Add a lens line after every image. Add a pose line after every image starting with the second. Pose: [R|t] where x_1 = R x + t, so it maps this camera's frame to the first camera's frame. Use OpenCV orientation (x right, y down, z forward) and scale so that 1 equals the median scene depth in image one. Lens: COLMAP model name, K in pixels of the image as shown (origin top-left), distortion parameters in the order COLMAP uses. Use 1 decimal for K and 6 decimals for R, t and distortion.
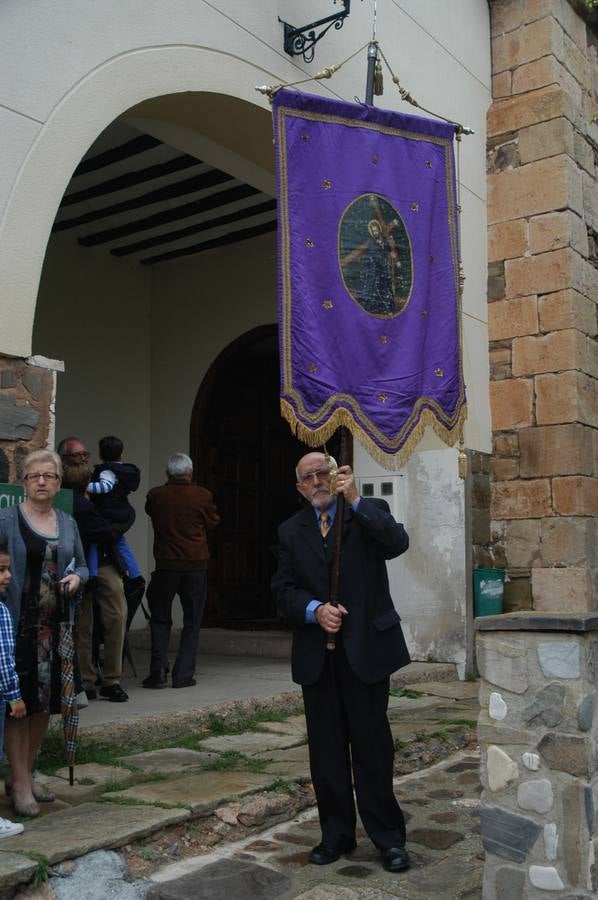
lens RADIAL K [[928.2, 0, 299.0], [0, 928.2, 450.0], [0, 0, 1]] dist [-0.065863, 0.154310]
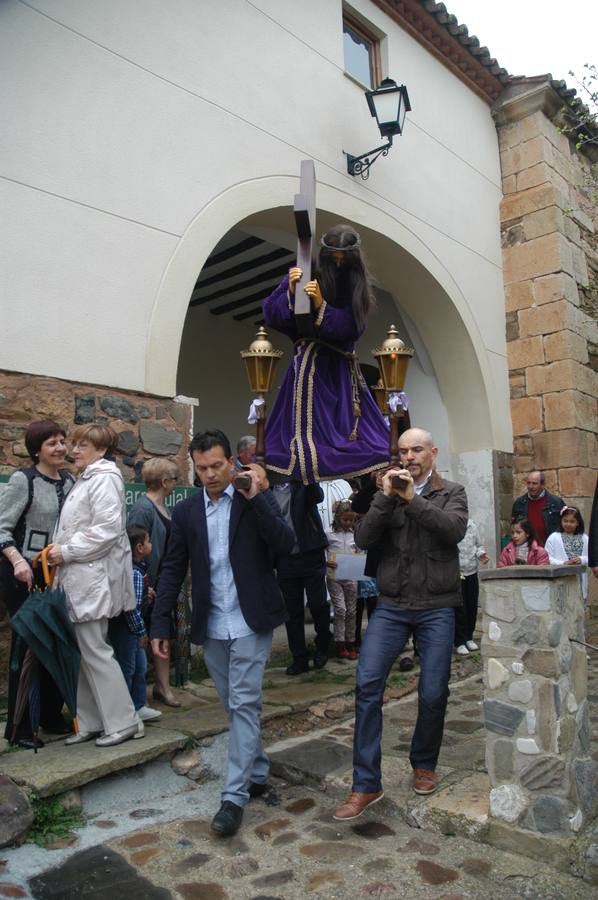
lens RADIAL K [[691.7, 0, 305.7], [0, 691.7, 449.7], [0, 0, 1]] dist [-0.164190, 0.129781]
pose [[0.993388, -0.032395, -0.110144, 0.026715], [0.031572, 0.999459, -0.009203, -0.001927], [0.110383, 0.005665, 0.993873, -0.042791]]
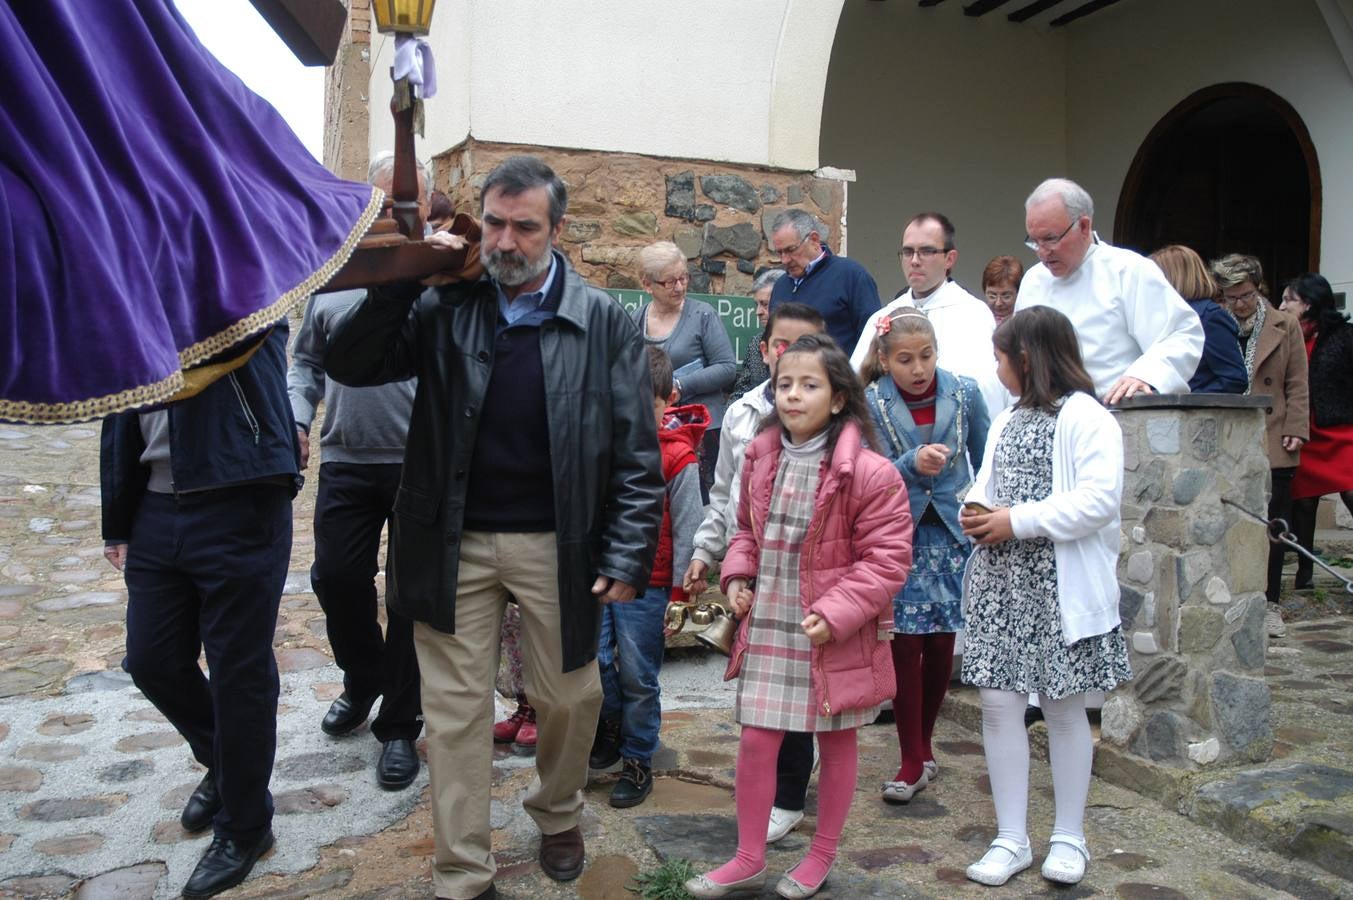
lens RADIAL K [[1276.6, 0, 676.5], [0, 1276.6, 450.0], [0, 0, 1]] dist [-0.067273, 0.137813]
pose [[0.842174, 0.016227, -0.538961, 0.308229], [0.054919, 0.991768, 0.115676, 0.028783], [0.536401, -0.127019, 0.834350, -0.233042]]
